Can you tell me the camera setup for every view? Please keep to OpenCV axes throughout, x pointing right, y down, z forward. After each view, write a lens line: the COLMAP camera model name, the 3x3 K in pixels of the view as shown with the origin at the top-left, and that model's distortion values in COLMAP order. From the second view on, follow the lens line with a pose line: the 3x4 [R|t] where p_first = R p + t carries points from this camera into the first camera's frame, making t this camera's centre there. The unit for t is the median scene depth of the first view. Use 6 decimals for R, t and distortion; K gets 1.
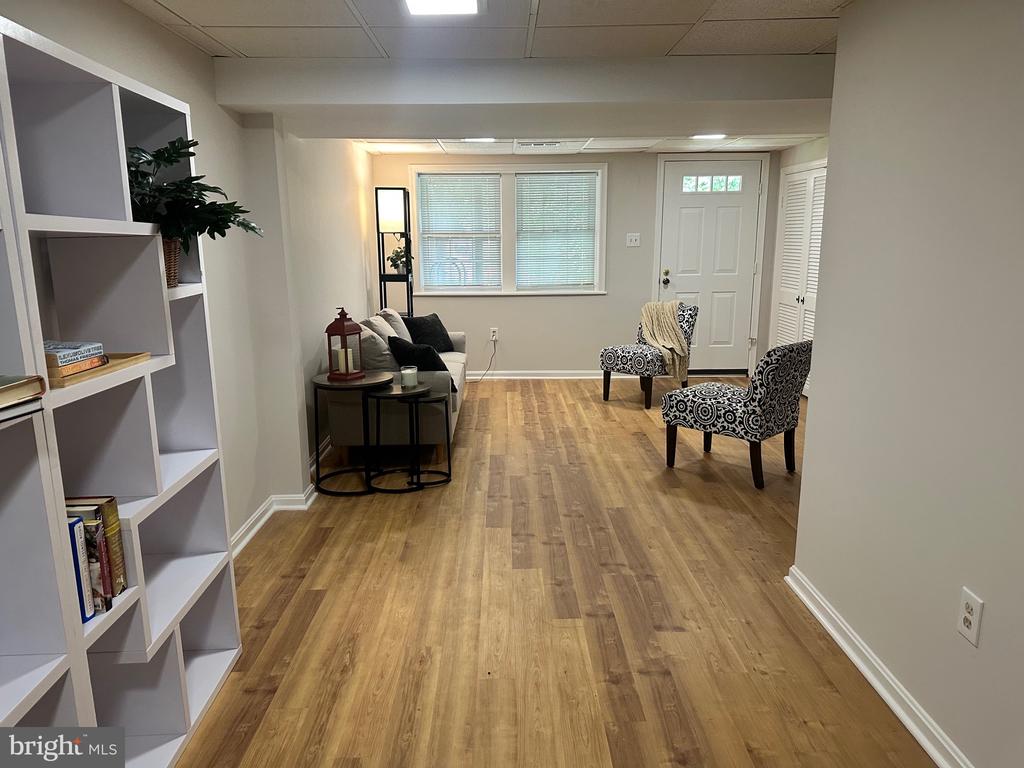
lens RADIAL K [[683.1, 0, 511.0], [0, 683.1, 388.7], [0, 0, 1]] dist [0.079615, -0.163694]
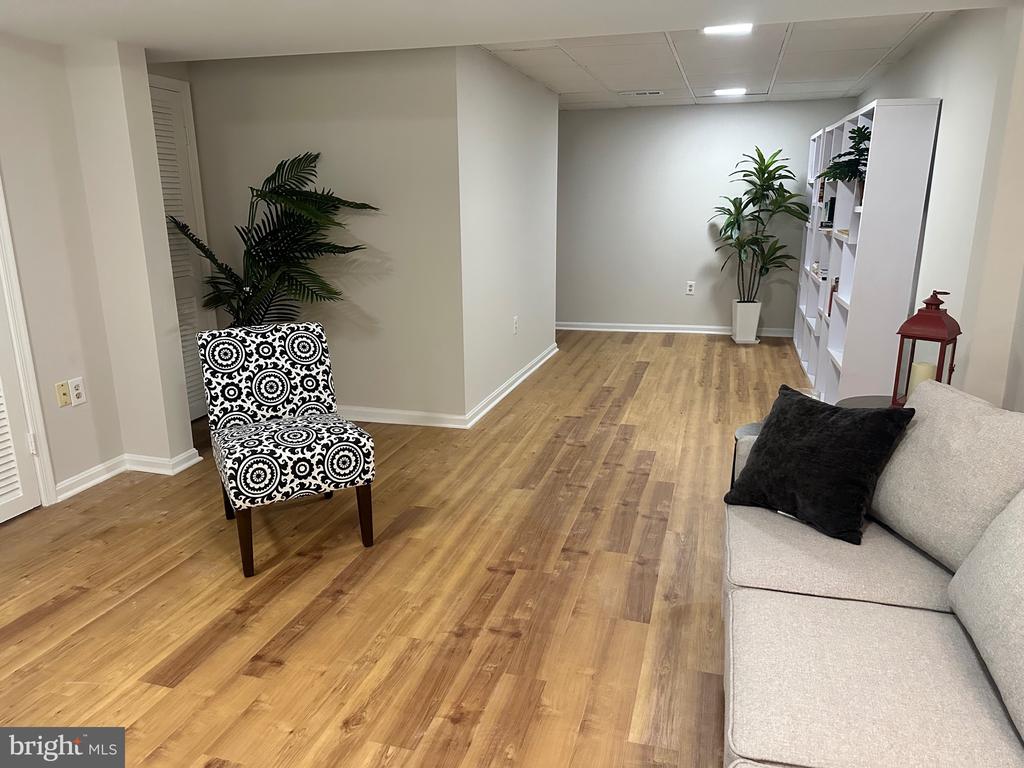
lens RADIAL K [[724.8, 0, 513.4], [0, 724.8, 379.3], [0, 0, 1]] dist [0.130061, -0.206637]
pose [[-0.957014, -0.049795, 0.285736, -0.098389], [0.080182, 0.901339, 0.425627, -0.359418], [-0.278739, 0.430241, -0.858602, 1.747448]]
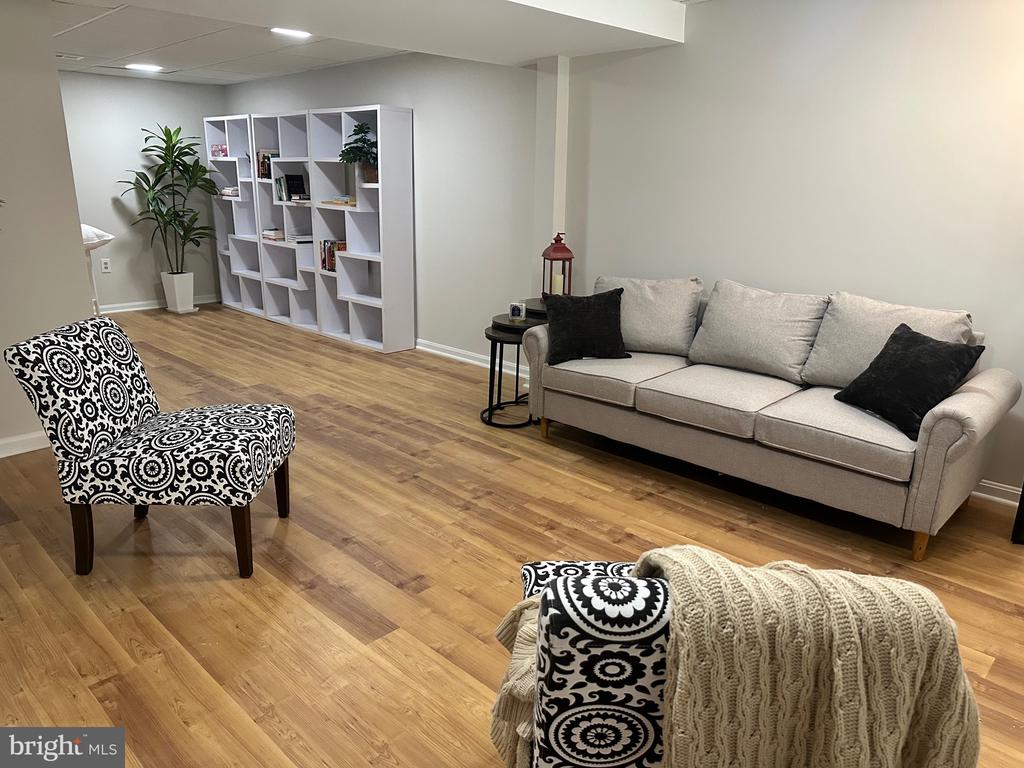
lens RADIAL K [[724.8, 0, 513.4], [0, 724.8, 379.3], [0, 0, 1]] dist [0.130061, -0.206637]
pose [[-0.700917, 0.193166, -0.686588, 0.627864], [-0.153852, 0.899018, 0.409994, -0.377961], [0.696452, 0.393005, -0.600418, 1.790373]]
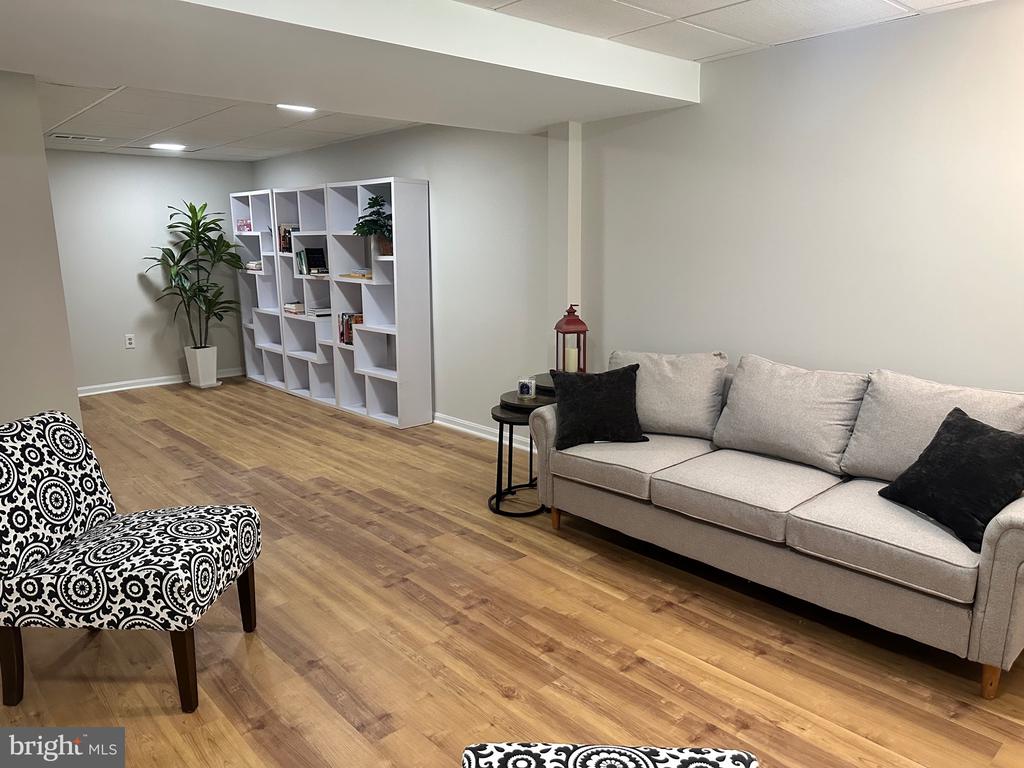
lens RADIAL K [[725.2, 0, 518.7], [0, 725.2, 380.0], [0, 0, 1]] dist [0.098382, -0.125657]
pose [[-0.740845, 0.145807, -0.655660, 0.518943], [-0.122282, 0.930562, 0.345110, -0.381021], [0.660452, 0.335848, -0.671572, 1.763240]]
